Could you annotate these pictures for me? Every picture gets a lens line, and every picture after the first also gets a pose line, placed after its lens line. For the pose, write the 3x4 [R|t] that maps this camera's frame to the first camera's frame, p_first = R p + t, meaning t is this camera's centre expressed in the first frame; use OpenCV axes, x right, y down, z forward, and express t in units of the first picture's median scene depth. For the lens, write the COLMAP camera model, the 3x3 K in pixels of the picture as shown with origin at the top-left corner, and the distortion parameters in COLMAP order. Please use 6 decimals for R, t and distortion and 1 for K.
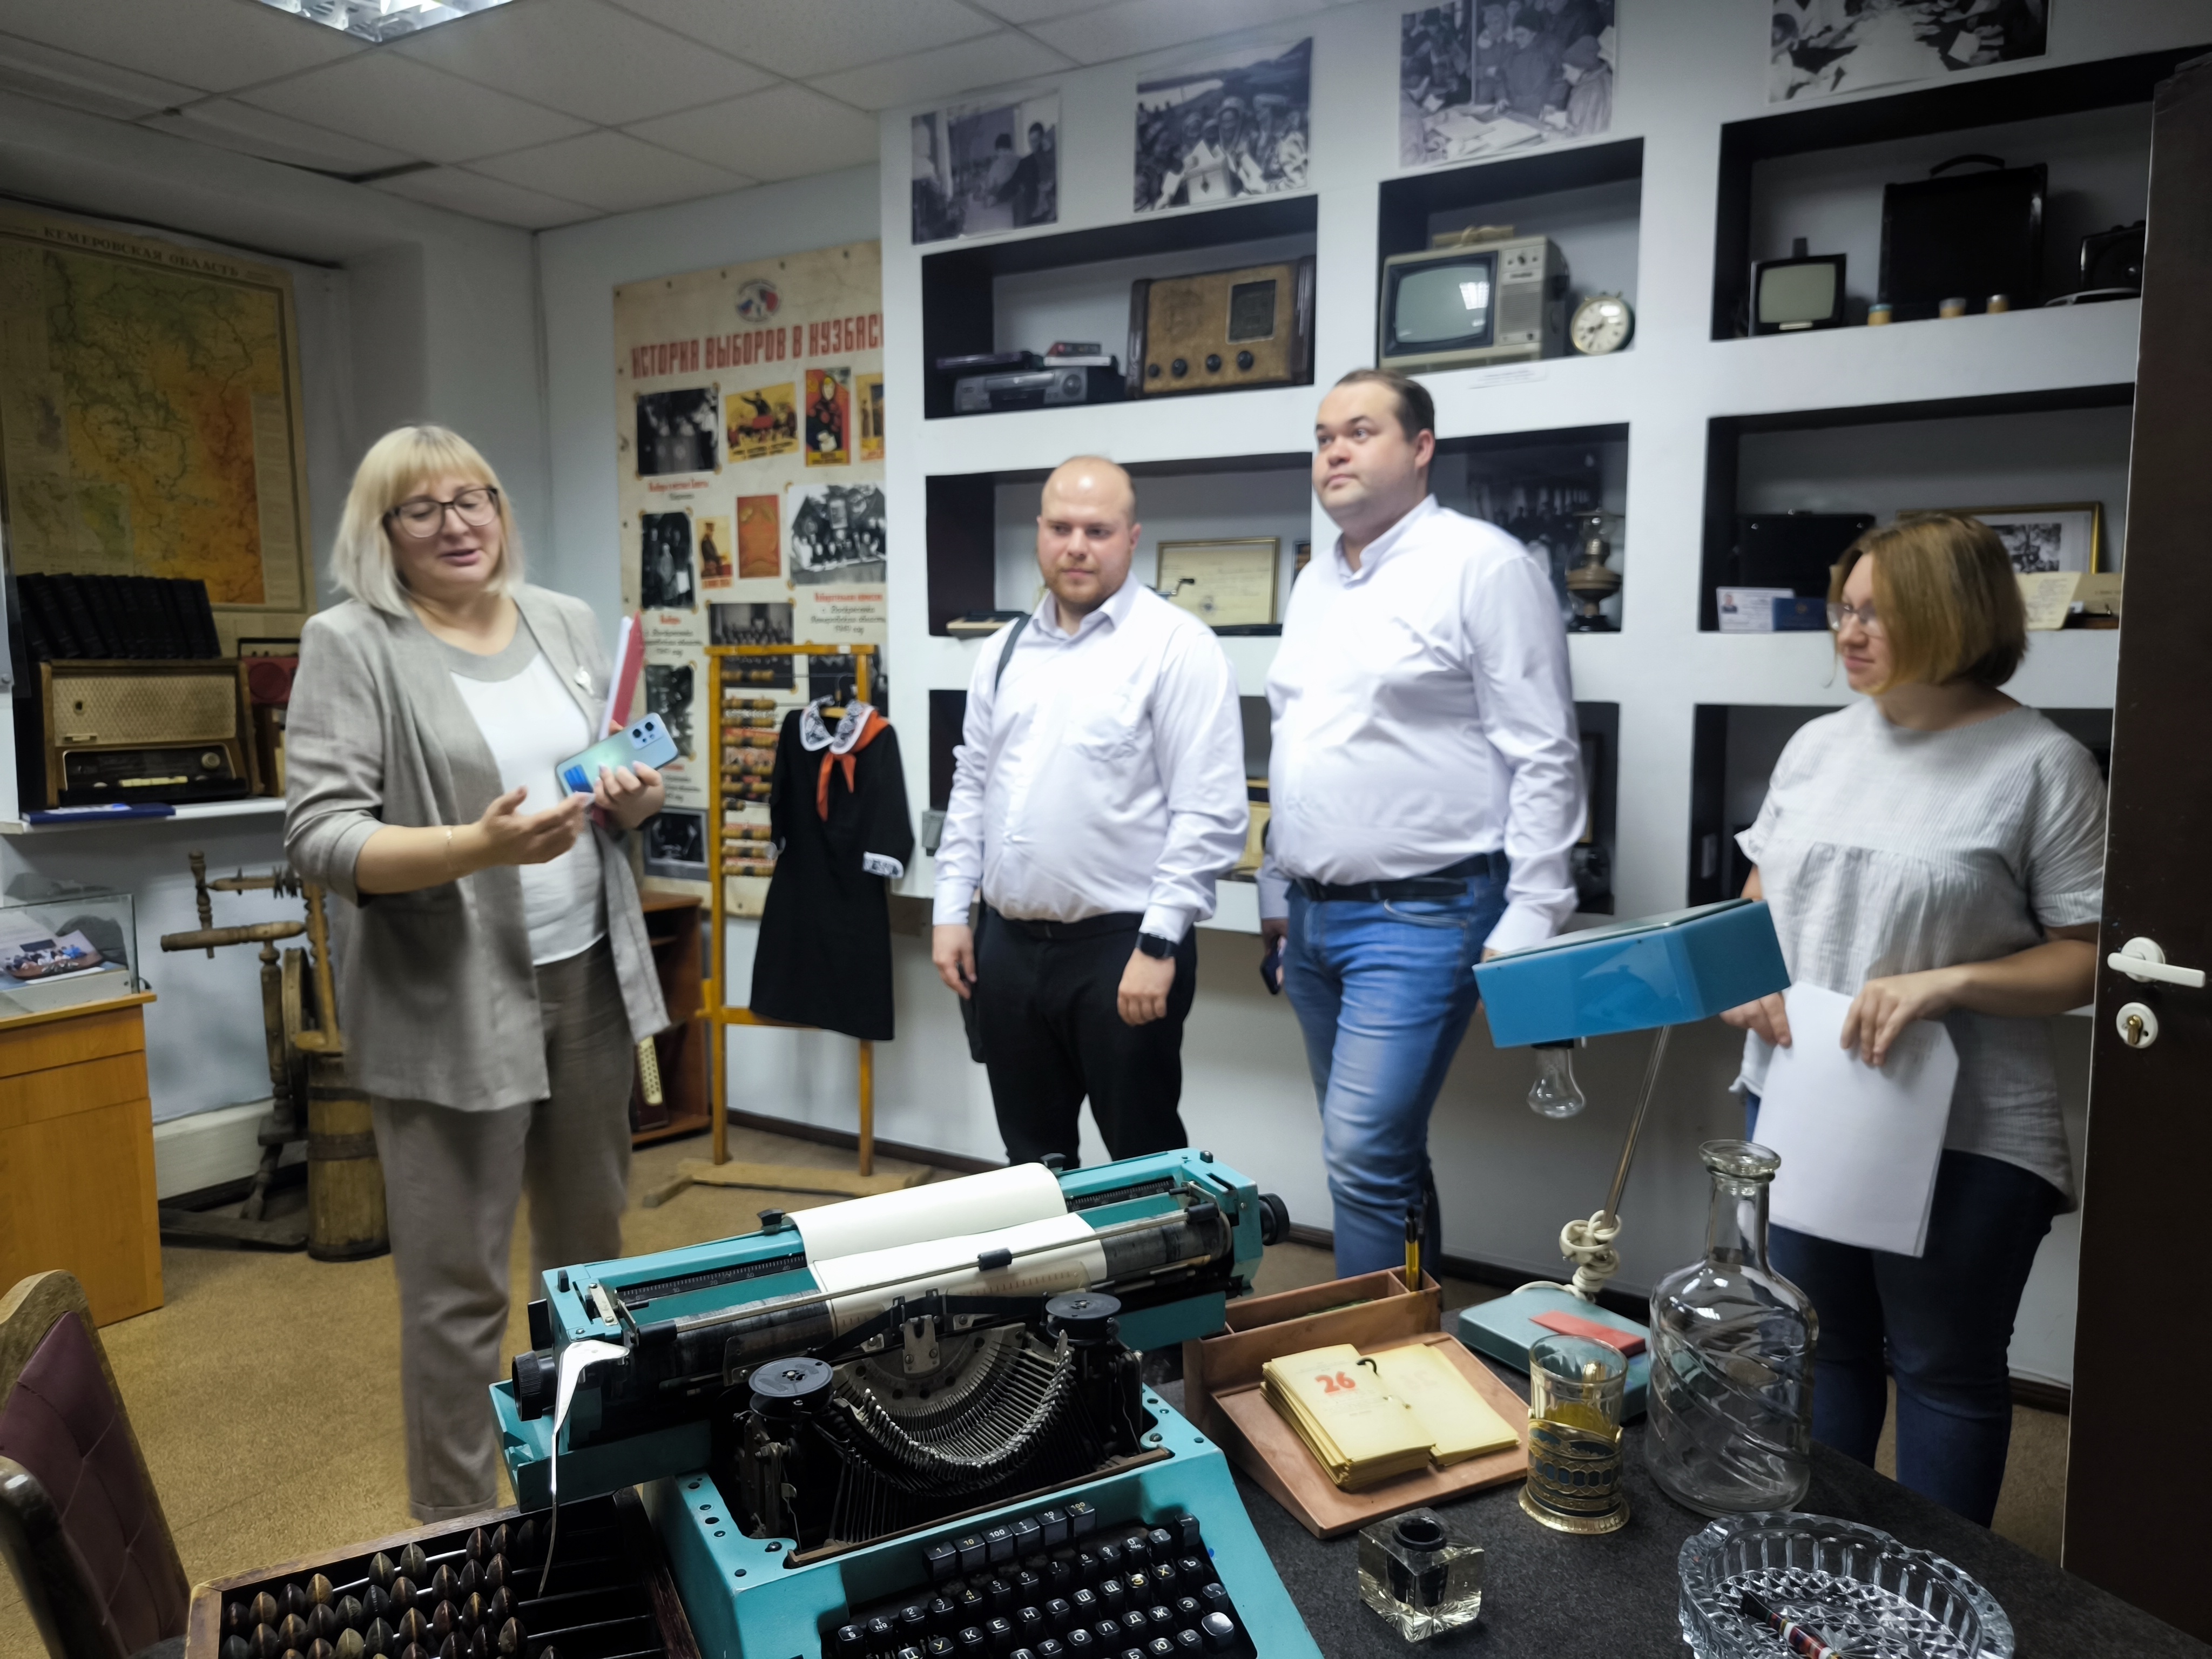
lens RADIAL K [[1634.3, 0, 1106.0], [0, 1634.3, 829.5], [0, 0, 1]] dist [0.008216, -0.001811]
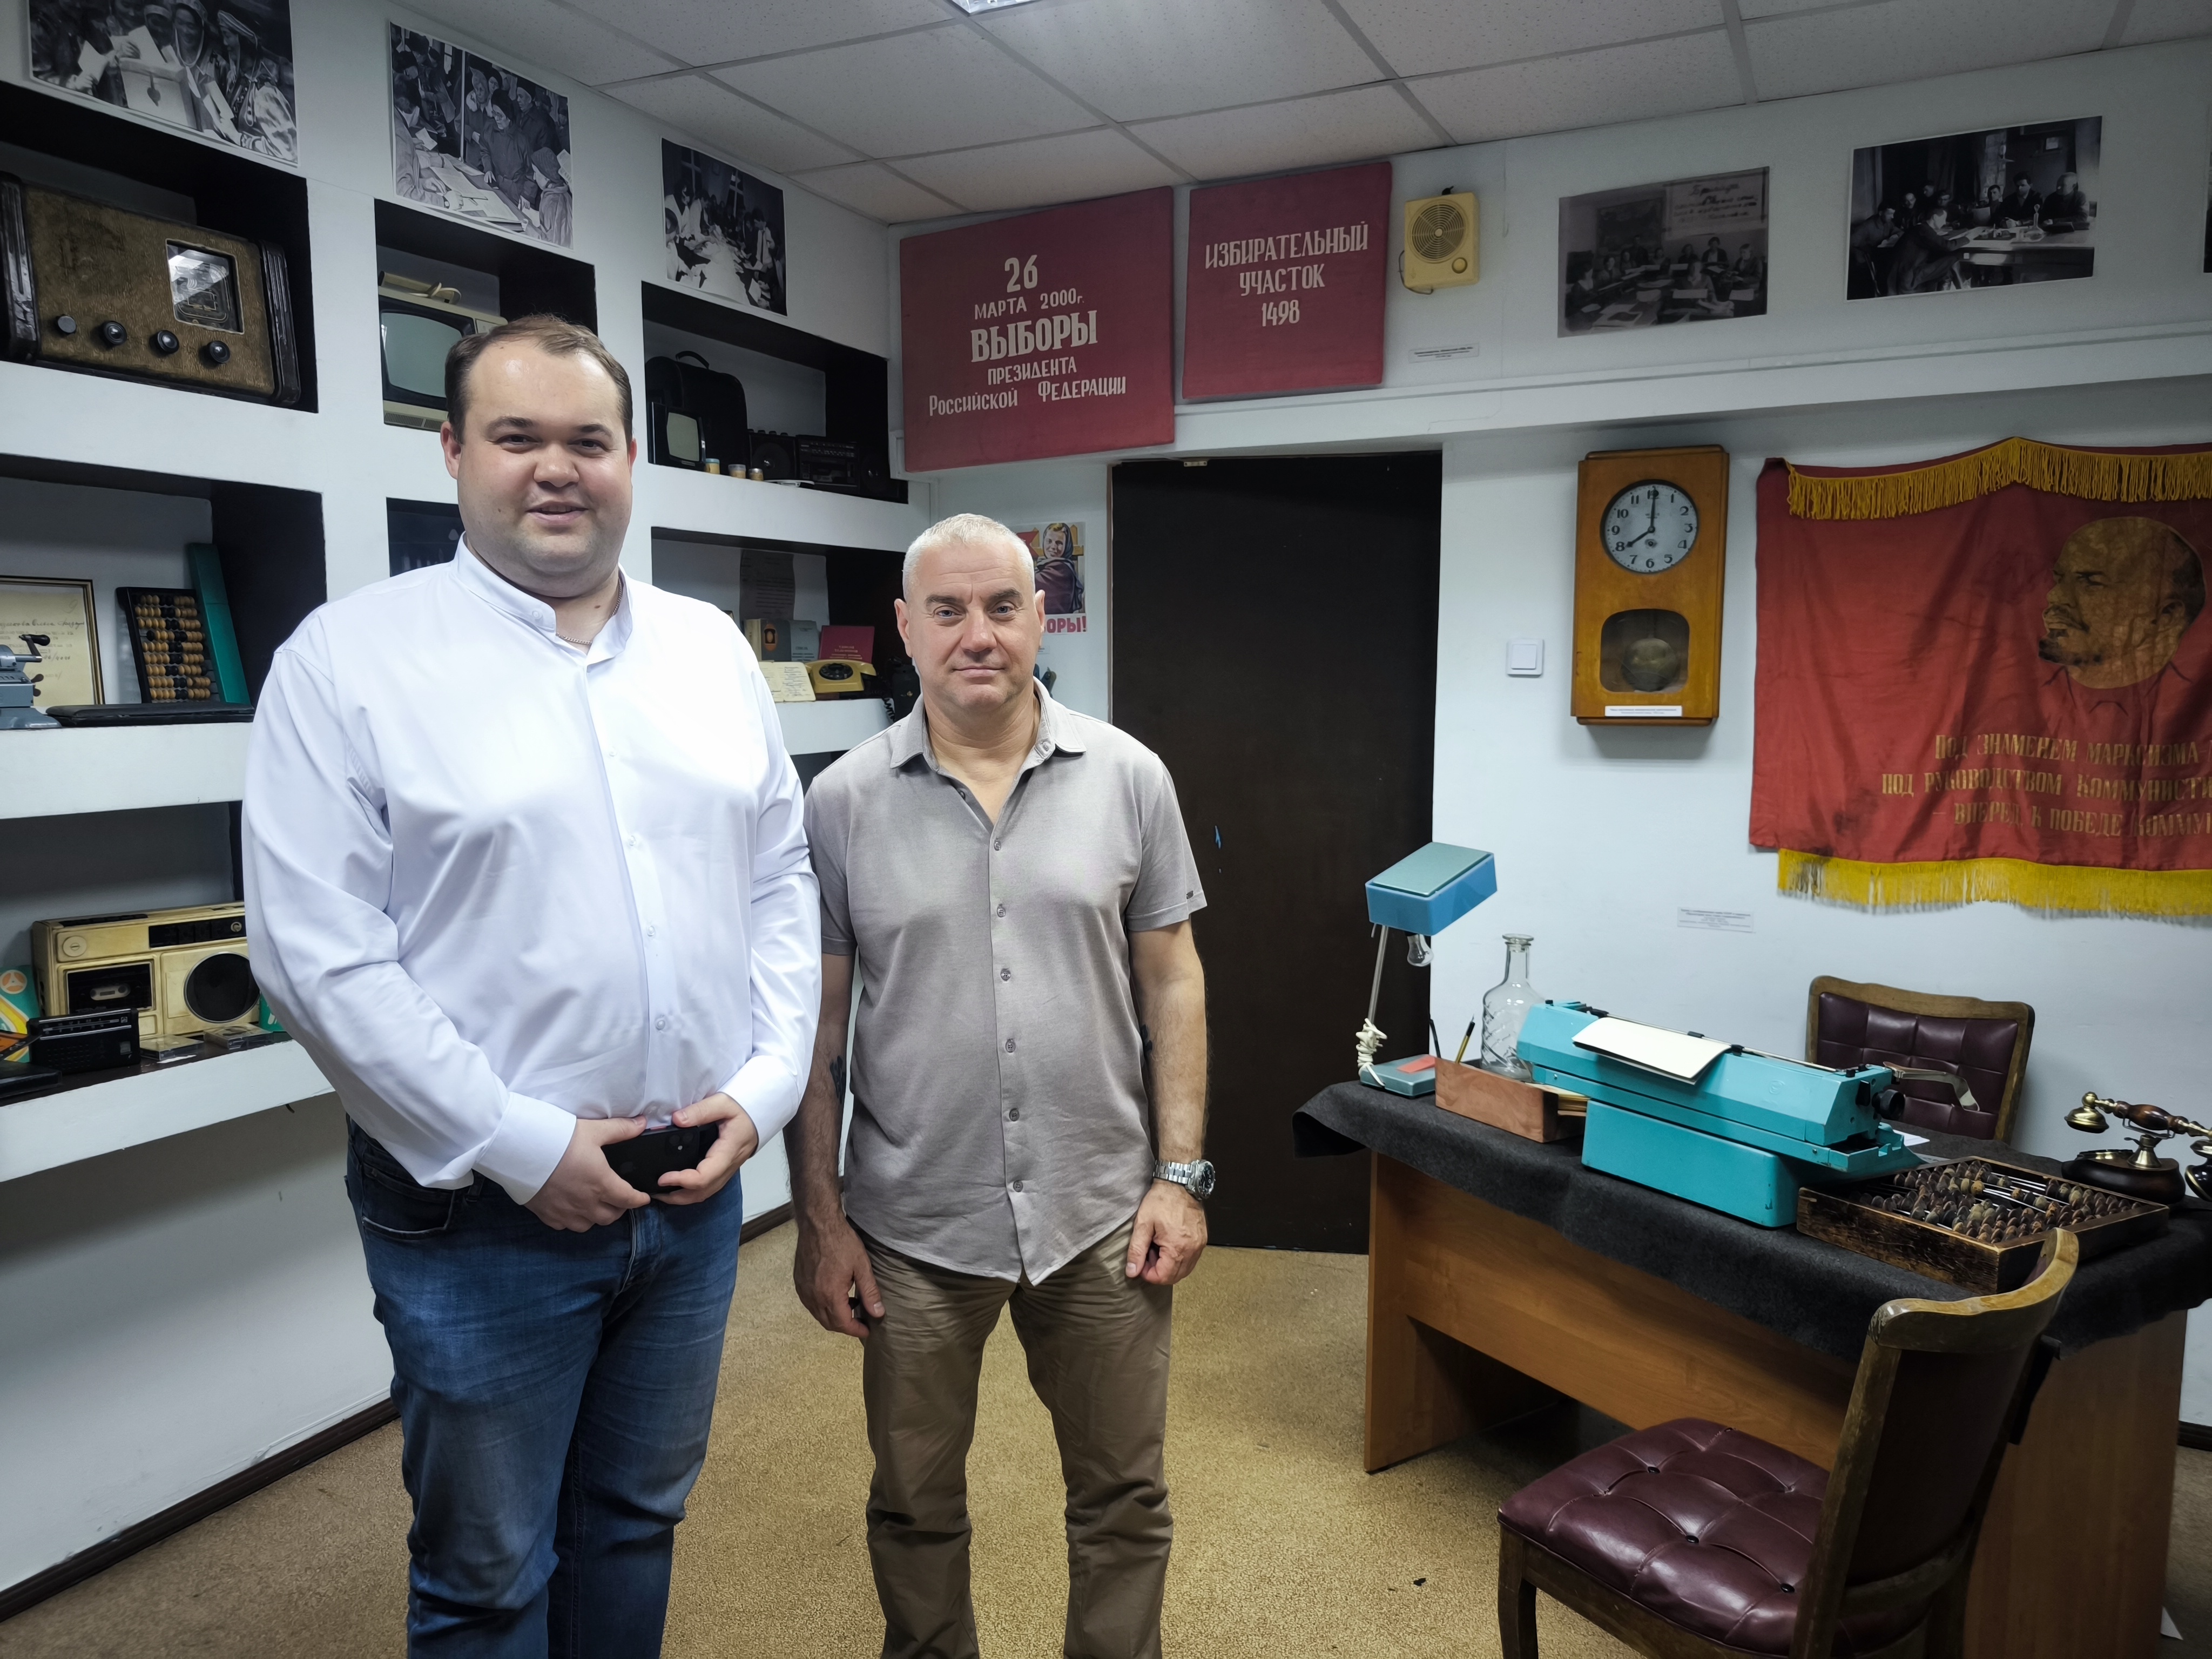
lens RADIAL K [[1634.3, 0, 1106.0], [0, 1634.3, 829.5], [0, 0, 1]] dist [0.008216, -0.001811]
pose [[-0.132229, -0.101628, 0.985996, -0.561390], [0.103355, 0.987894, 0.115684, -0.090833], [-0.985816, 0.117204, -0.120124, 0.551045]]
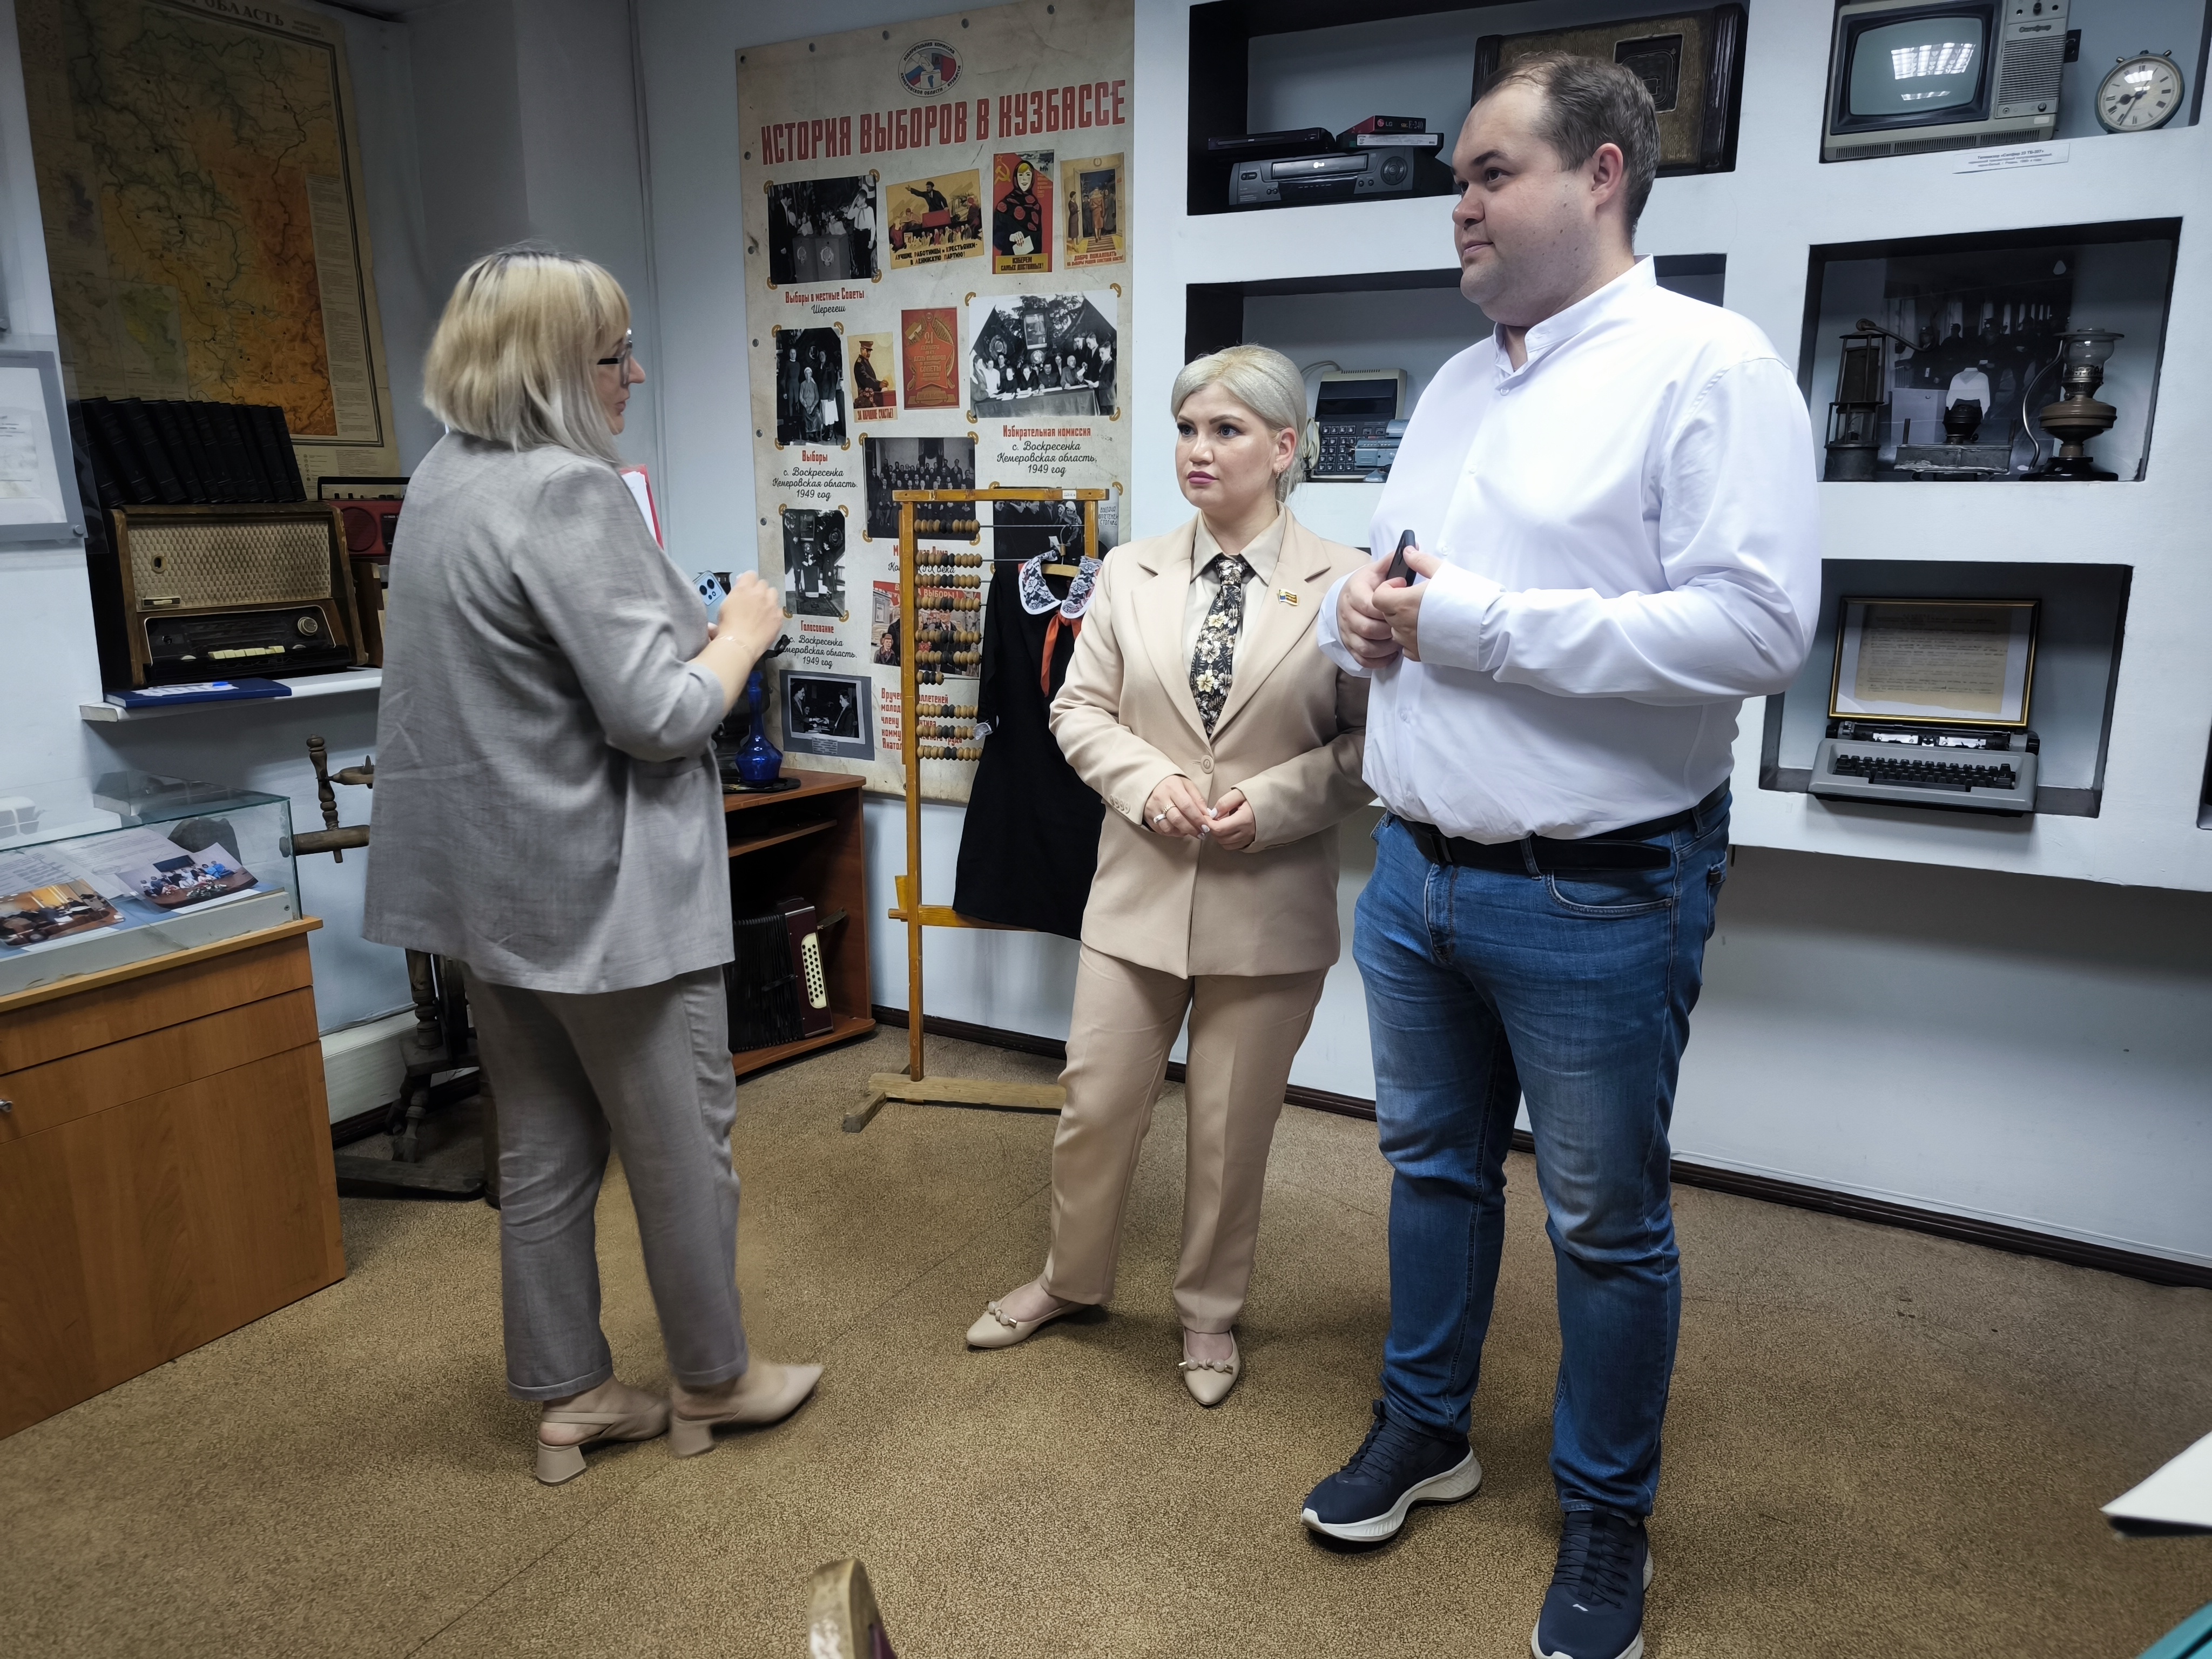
lens RADIAL K [[1611.3, 0, 1101.5], [0, 1611.3, 848.7], [0, 0, 1]] dist [0.021891, -0.013524]
pose [[0.998485, -0.010290, 0.054061, -0.177790], [0.003997, 0.993330, 0.115239, -0.021829], [-0.054886, -0.114848, 0.991866, 0.130536]]
